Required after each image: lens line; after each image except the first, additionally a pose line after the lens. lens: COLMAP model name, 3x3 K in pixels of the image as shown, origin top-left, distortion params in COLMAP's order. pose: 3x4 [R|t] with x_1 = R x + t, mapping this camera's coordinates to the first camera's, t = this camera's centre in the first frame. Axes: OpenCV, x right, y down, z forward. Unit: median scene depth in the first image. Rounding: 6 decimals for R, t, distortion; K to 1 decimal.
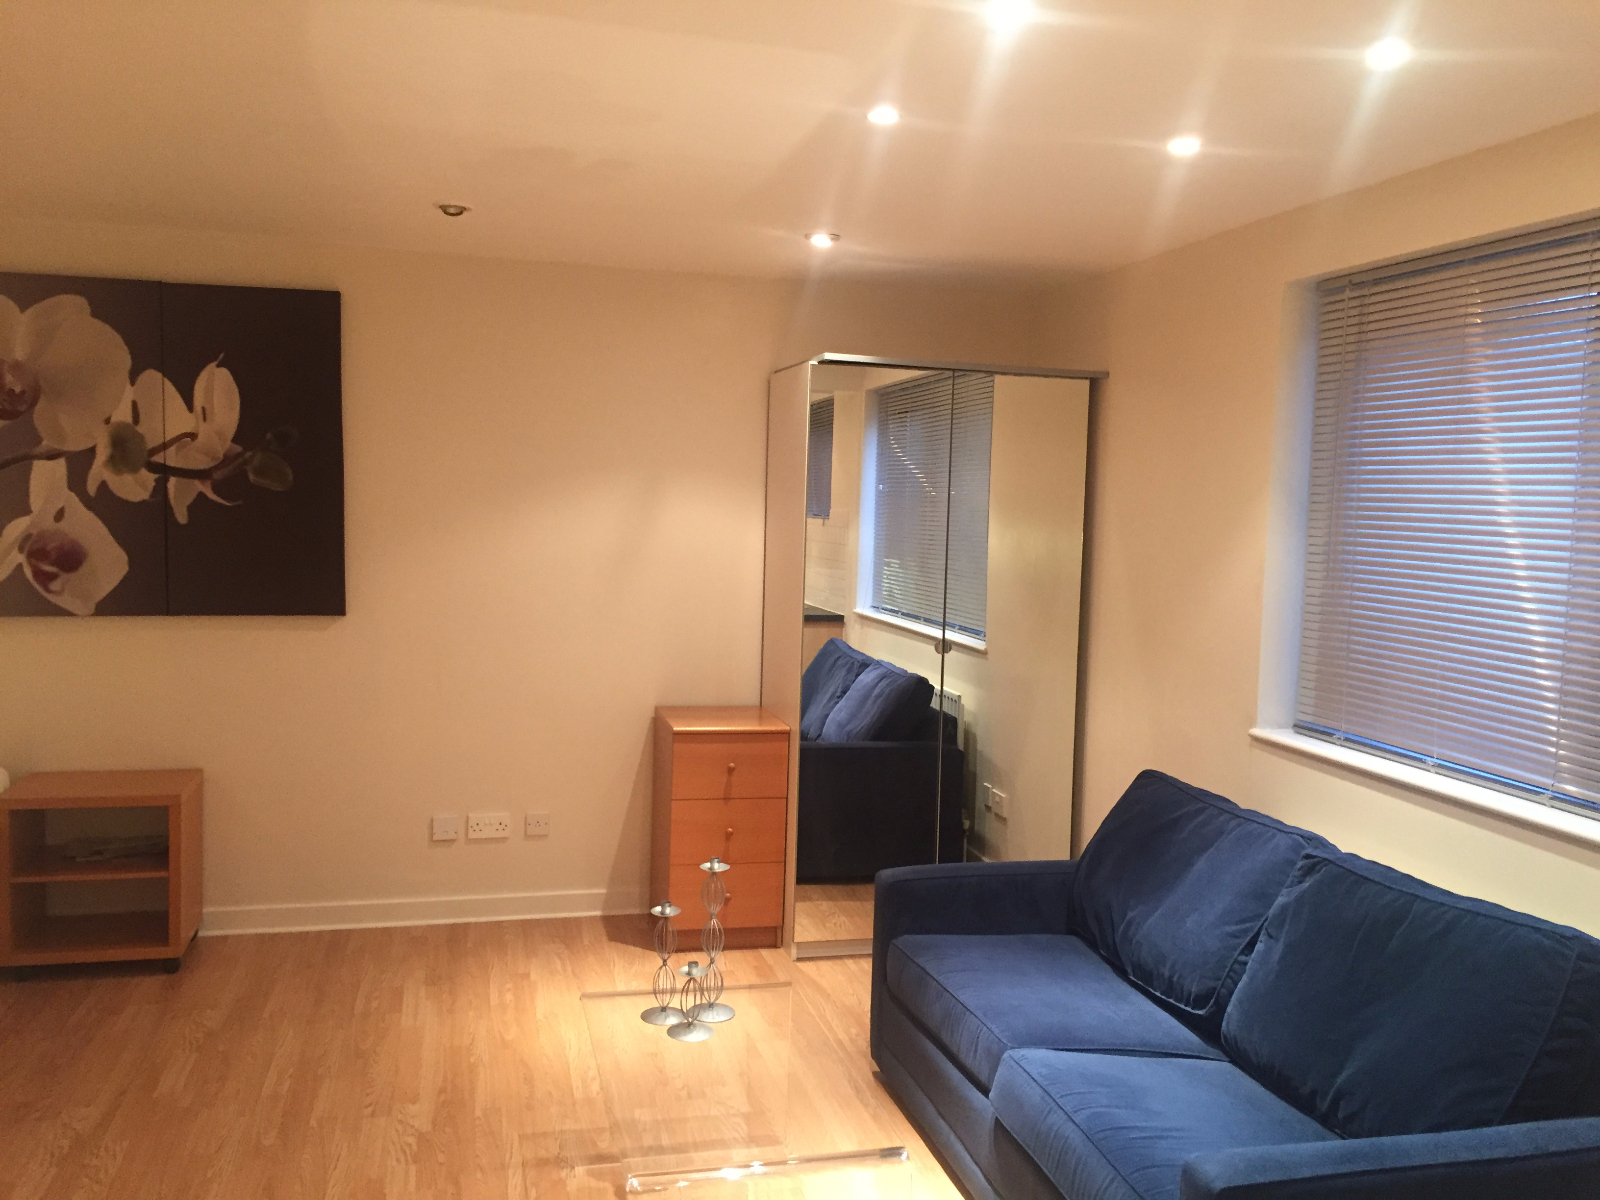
lens RADIAL K [[1360.1, 0, 796.8], [0, 1360.1, 599.7], [0, 0, 1]] dist [0.078937, -0.106033]
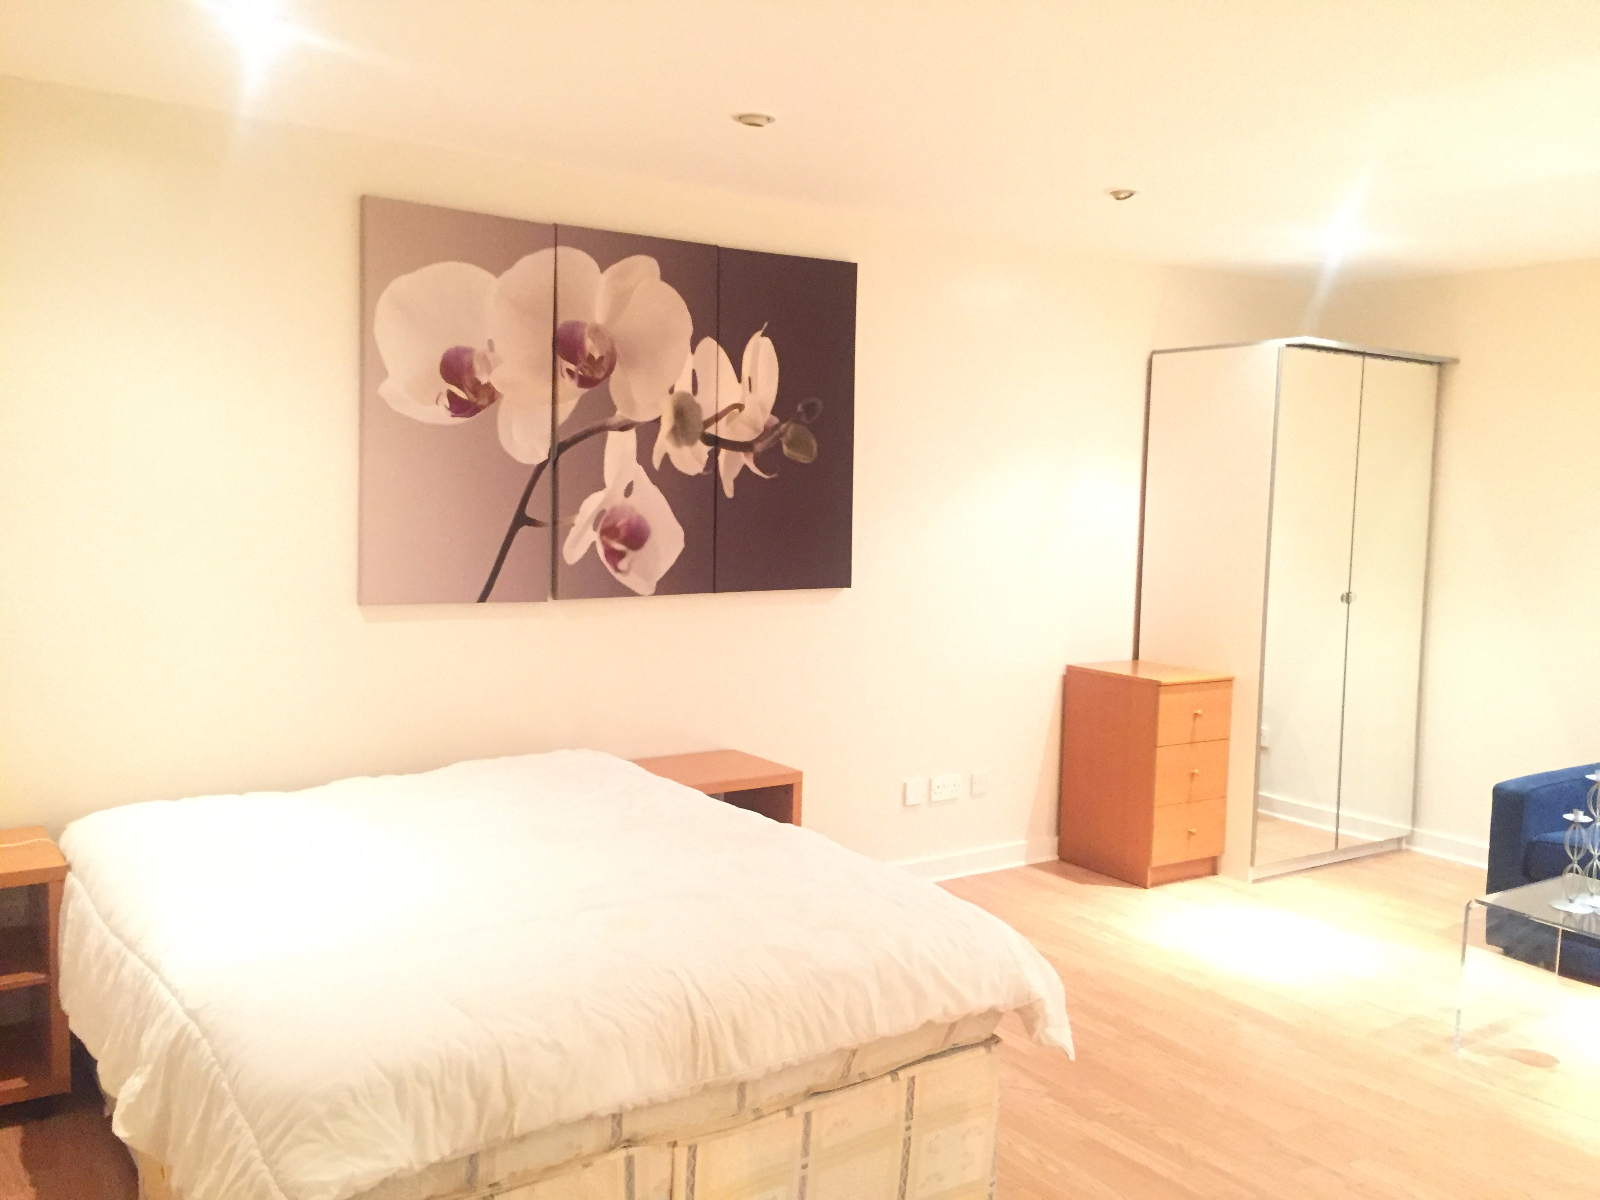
lens RADIAL K [[1360.1, 0, 803.7], [0, 1360.1, 594.2], [0, 0, 1]] dist [0.078937, -0.106033]
pose [[0.937068, -0.035907, 0.347296, -0.744919], [0.031334, 0.999333, 0.018777, -0.003589], [-0.347738, -0.006713, 0.937568, 0.081721]]
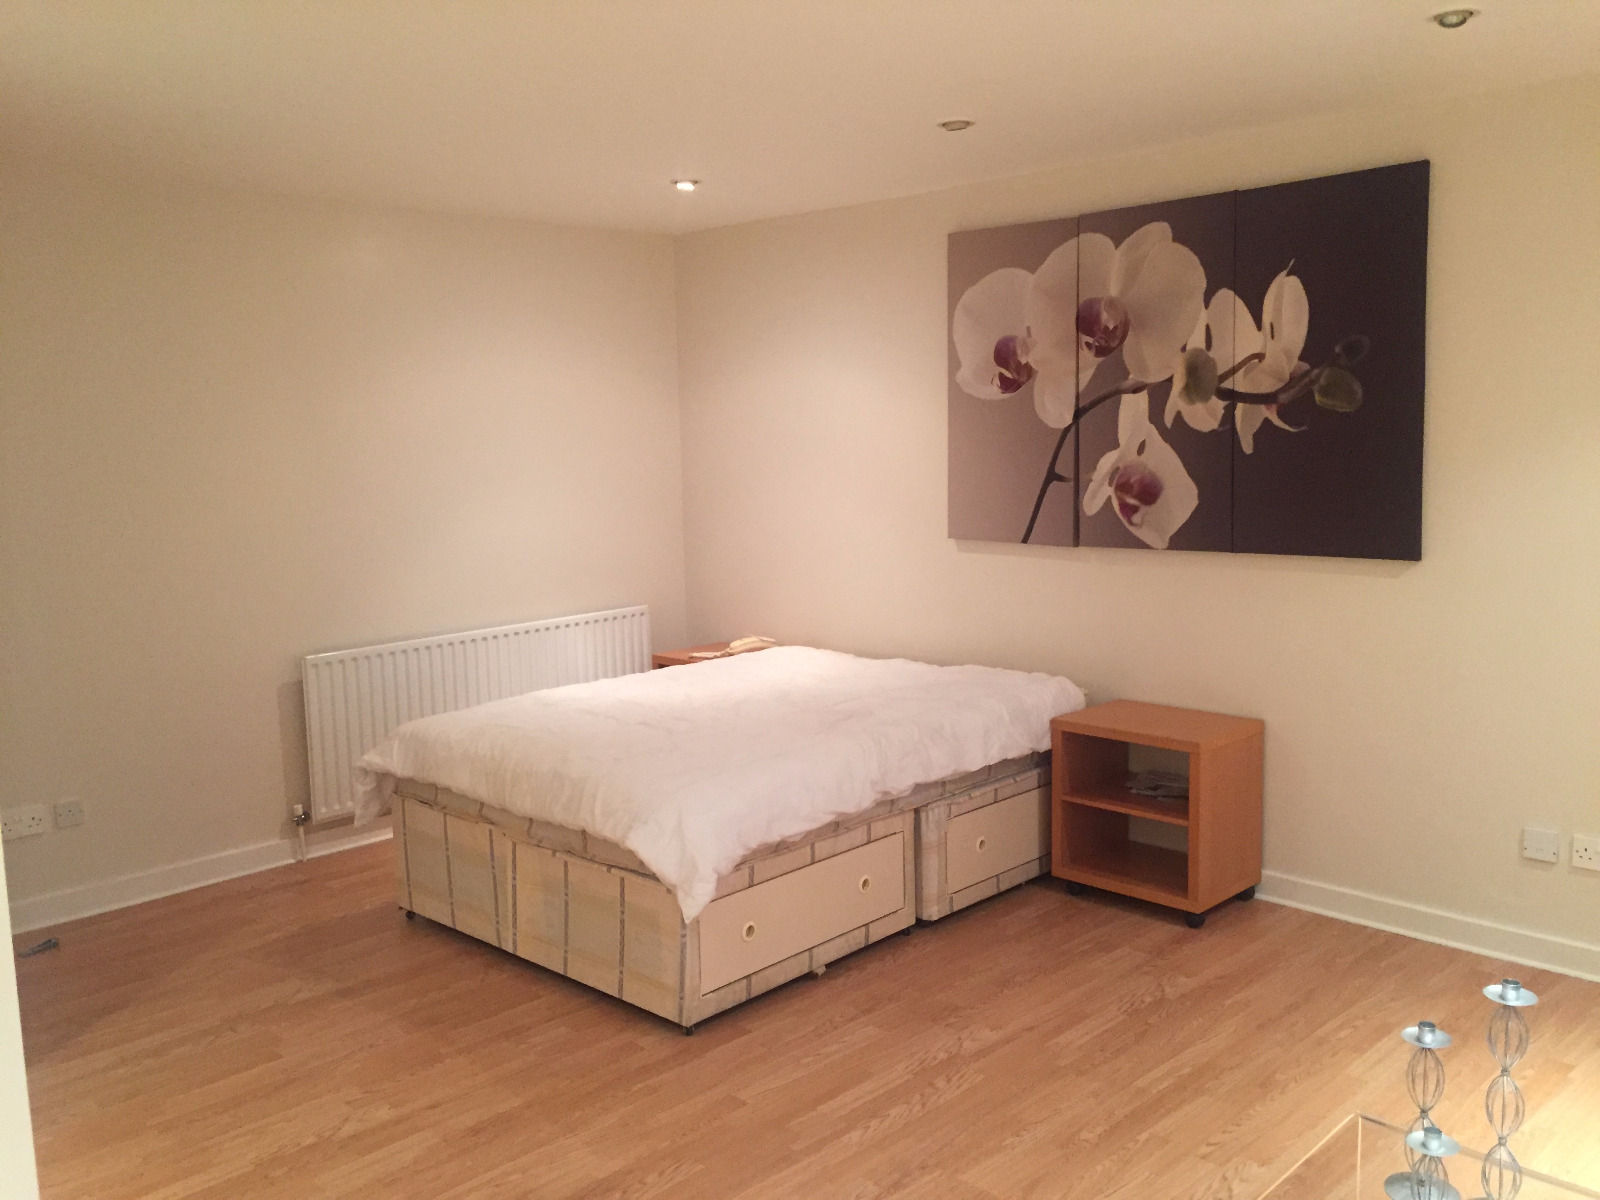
lens RADIAL K [[1360.1, 0, 807.9], [0, 1360.1, 599.5], [0, 0, 1]] dist [0.078937, -0.106033]
pose [[0.517517, 0.070236, -0.852785, 0.195157], [-0.028769, 0.997490, 0.064695, -0.008766], [0.855189, -0.008947, 0.518239, 0.273925]]
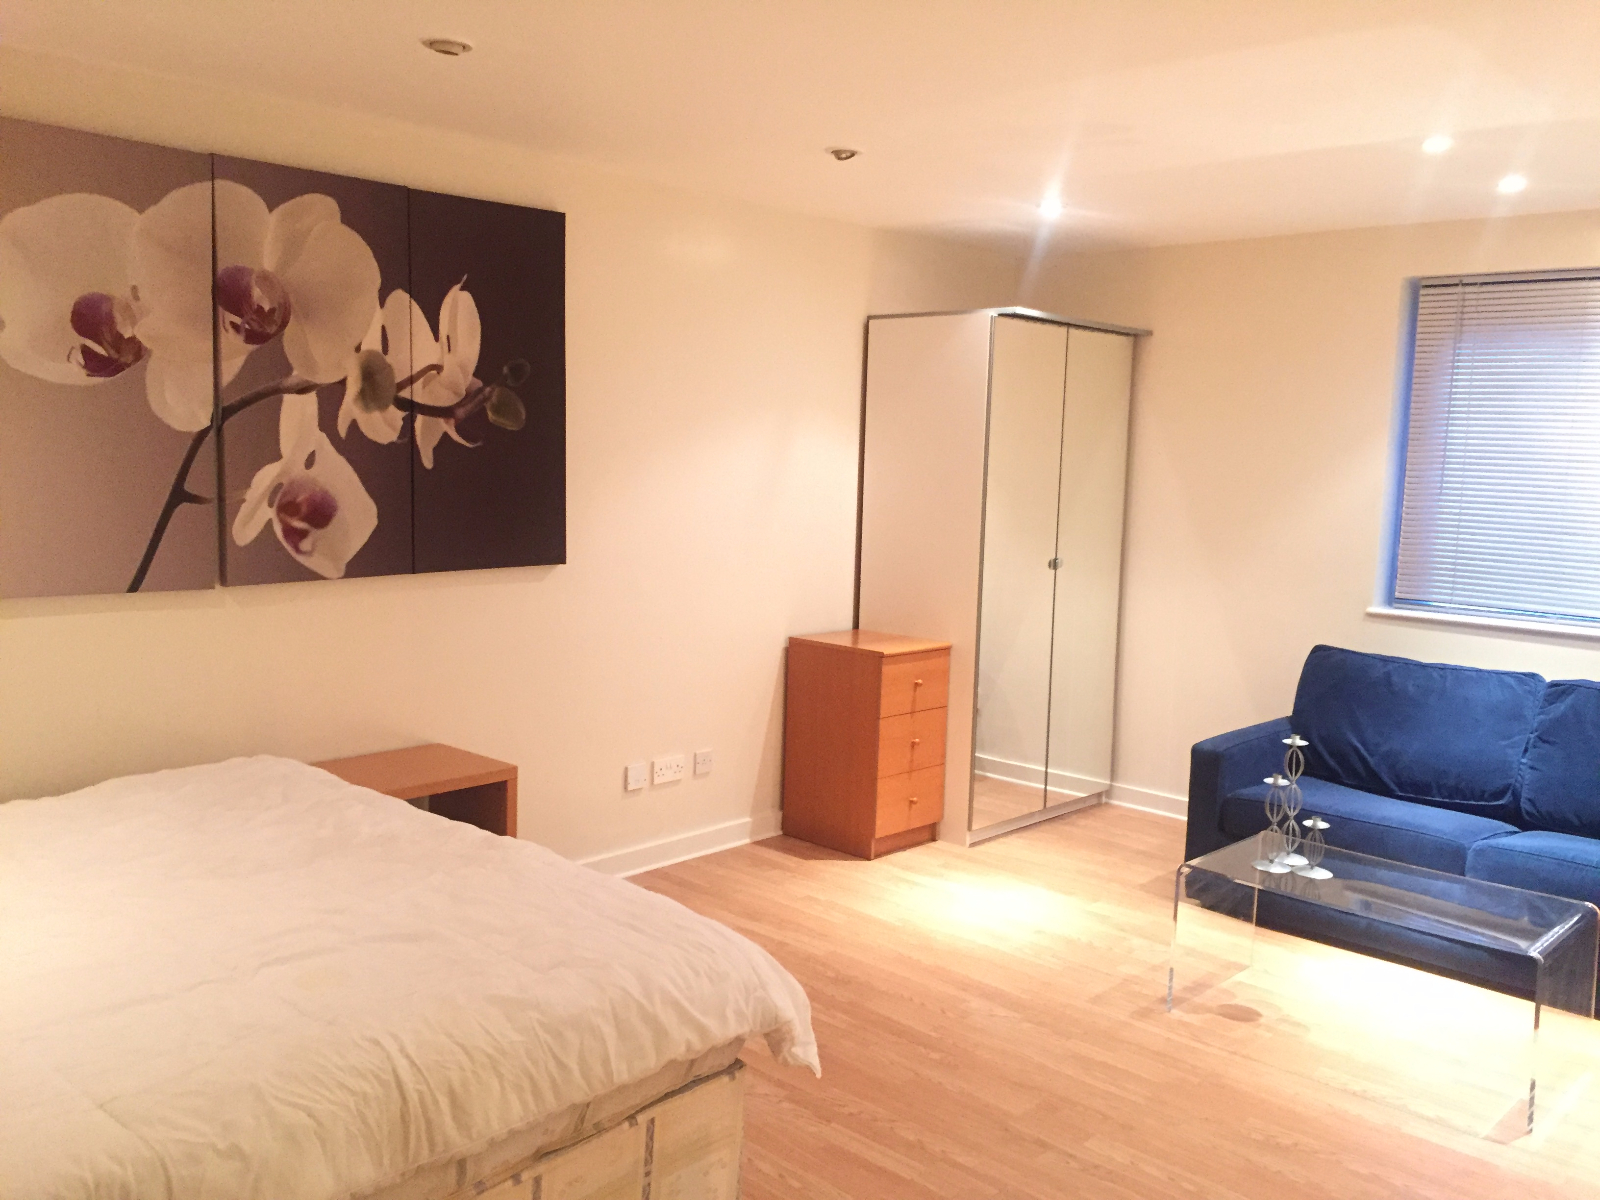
lens RADIAL K [[1360.1, 0, 797.7], [0, 1360.1, 599.7], [0, 0, 1]] dist [0.078937, -0.106033]
pose [[0.842986, -0.066995, 0.533748, -0.731443], [0.038061, 0.997156, 0.065049, -0.019772], [-0.536588, -0.034521, 0.843138, 0.133797]]
